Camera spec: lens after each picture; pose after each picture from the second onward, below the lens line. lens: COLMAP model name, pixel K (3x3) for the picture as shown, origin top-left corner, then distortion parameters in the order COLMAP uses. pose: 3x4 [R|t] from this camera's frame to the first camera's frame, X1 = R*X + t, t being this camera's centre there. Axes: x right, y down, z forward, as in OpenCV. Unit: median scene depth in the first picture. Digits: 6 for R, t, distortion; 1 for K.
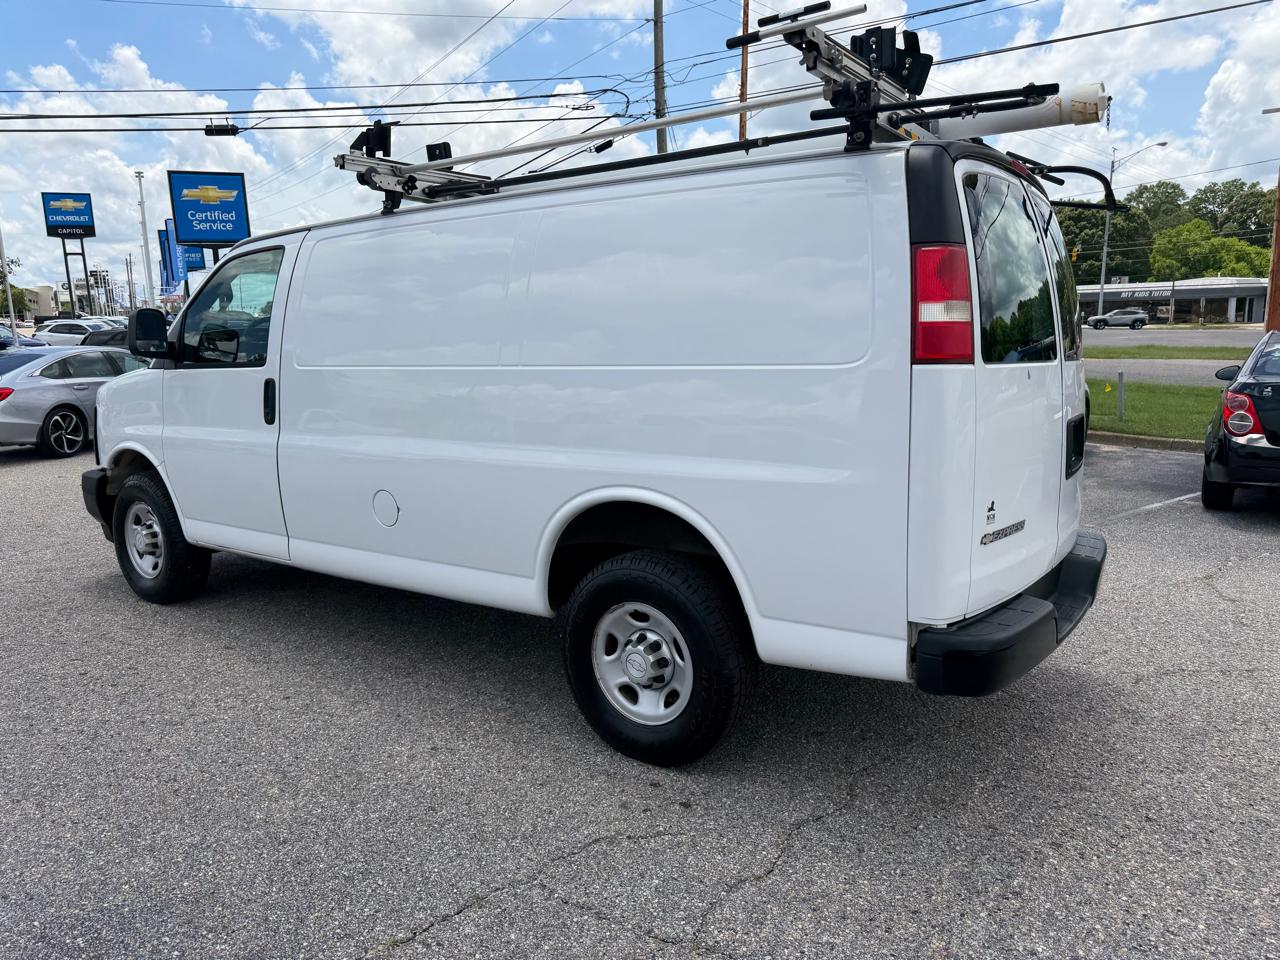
lens RADIAL K [[911.5, 0, 642.7], [0, 911.5, 472.8], [0, 0, 1]] dist [0.018381, -0.020645]
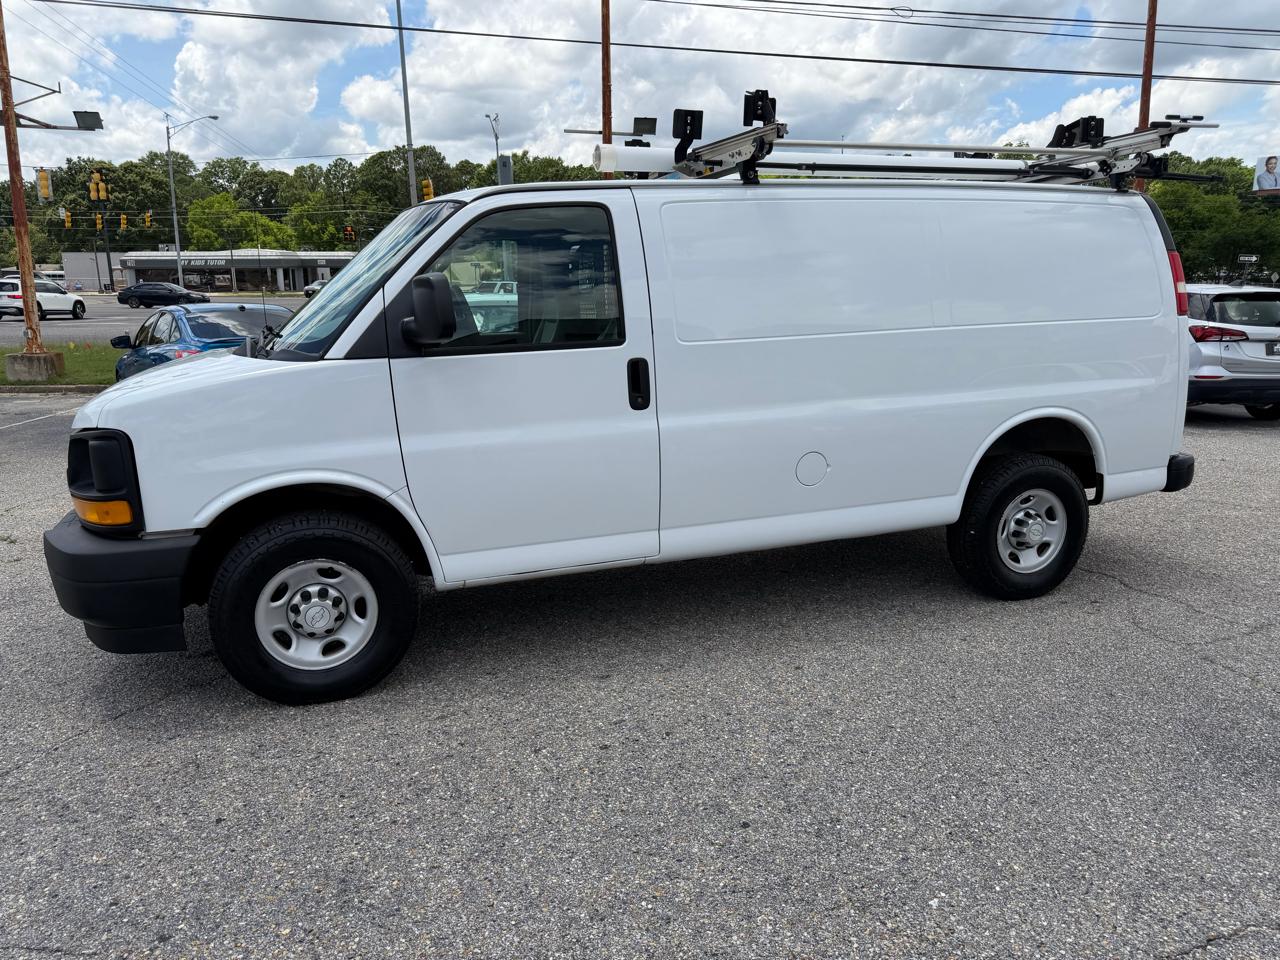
lens RADIAL K [[911.5, 0, 630.8], [0, 911.5, 474.2], [0, 0, 1]] dist [0.018381, -0.020645]
pose [[0.568370, -0.159062, 0.807252, -1.121552], [0.130243, 0.986158, 0.102612, -0.081051], [-0.812399, 0.046818, 0.581219, 0.493941]]
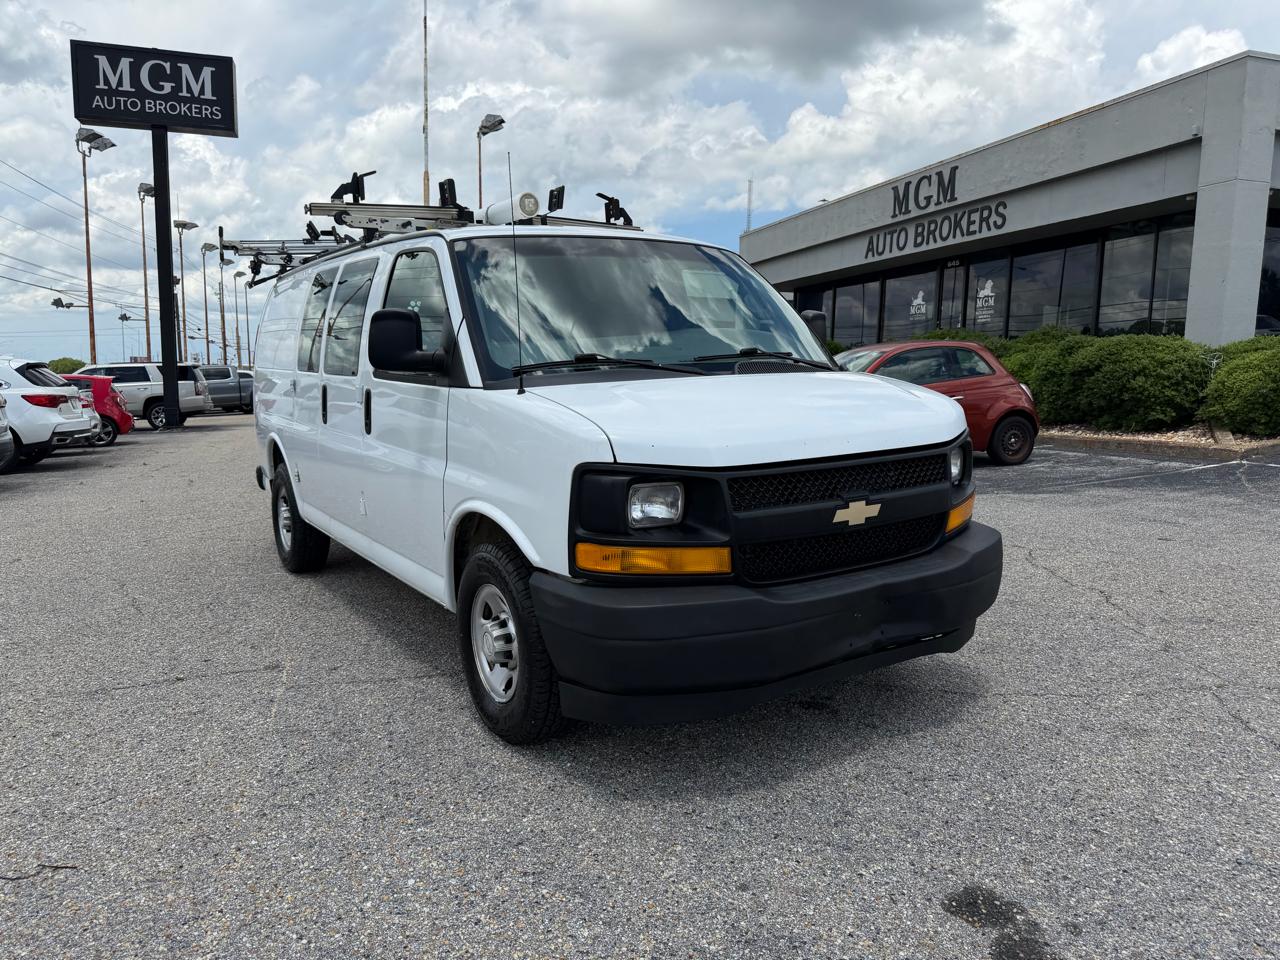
lens RADIAL K [[911.5, 0, 648.3], [0, 911.5, 480.3], [0, 0, 1]] dist [0.018381, -0.020645]
pose [[-0.933410, -0.027804, 0.357733, -0.786679], [0.071410, 0.962655, 0.261144, -0.292529], [-0.351635, 0.269300, -0.896566, 2.159107]]
